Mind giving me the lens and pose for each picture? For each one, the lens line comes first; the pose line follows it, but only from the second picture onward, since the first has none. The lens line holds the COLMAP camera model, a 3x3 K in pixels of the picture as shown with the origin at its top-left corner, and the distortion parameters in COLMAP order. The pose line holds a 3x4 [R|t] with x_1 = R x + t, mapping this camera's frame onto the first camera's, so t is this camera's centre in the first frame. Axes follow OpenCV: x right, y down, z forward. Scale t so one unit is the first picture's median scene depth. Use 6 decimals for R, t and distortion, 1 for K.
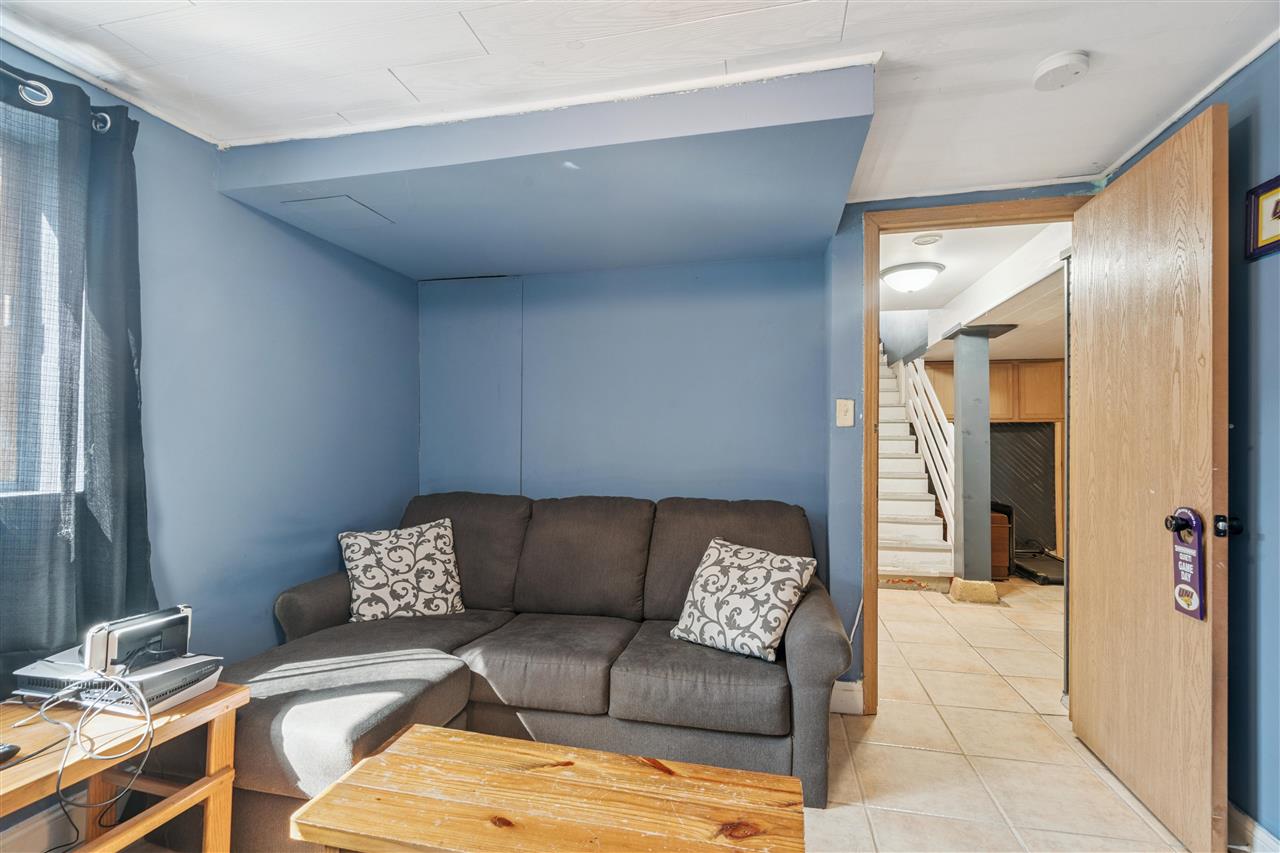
lens RADIAL K [[582.6, 0, 640.6], [0, 582.6, 434.9], [0, 0, 1]] dist [-0.001782, 0.000047]
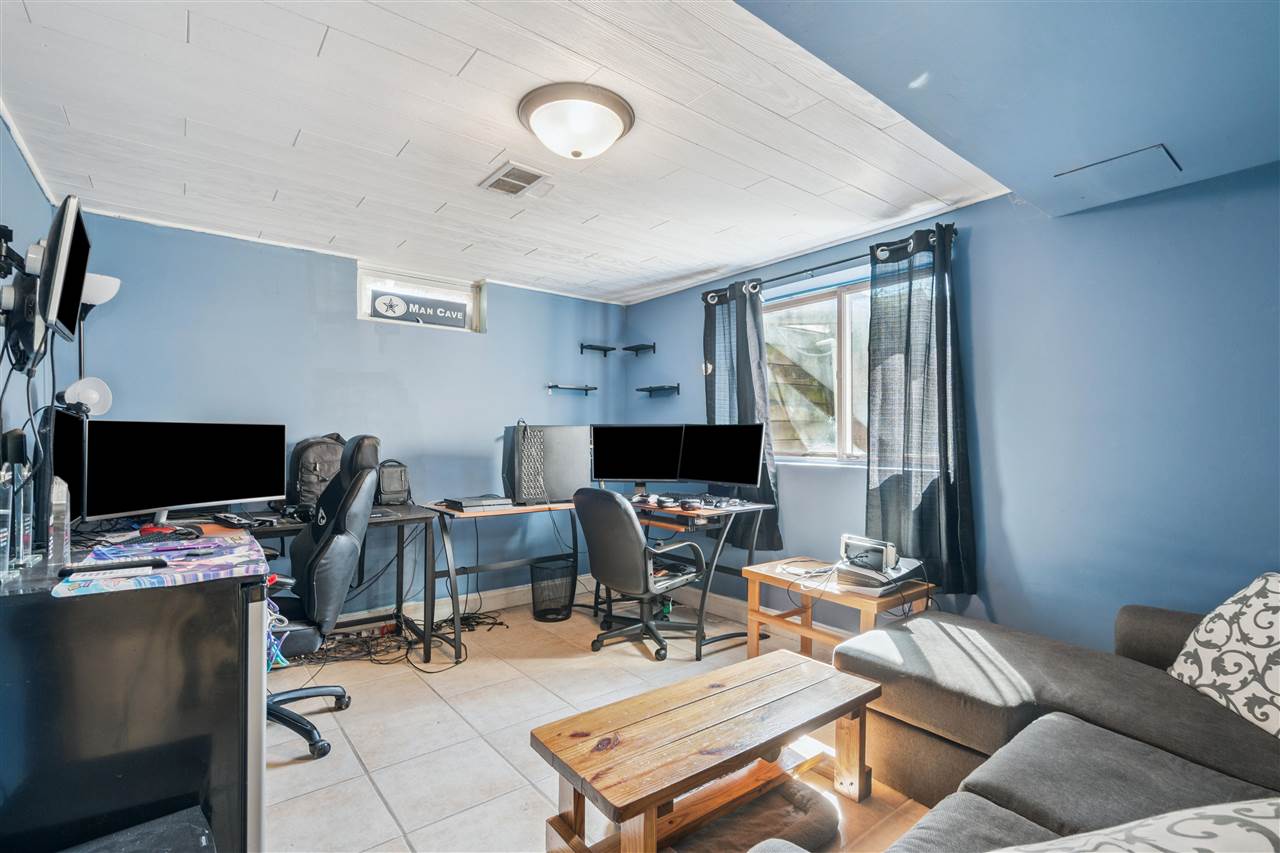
lens RADIAL K [[582.6, 0, 640.6], [0, 582.6, 434.9], [0, 0, 1]] dist [-0.001782, 0.000047]
pose [[-0.631224, -0.014632, -0.775463, 0.544454], [0.000295, 0.999817, -0.019105, 0.016854], [0.775601, -0.012288, -0.631104, 0.913388]]
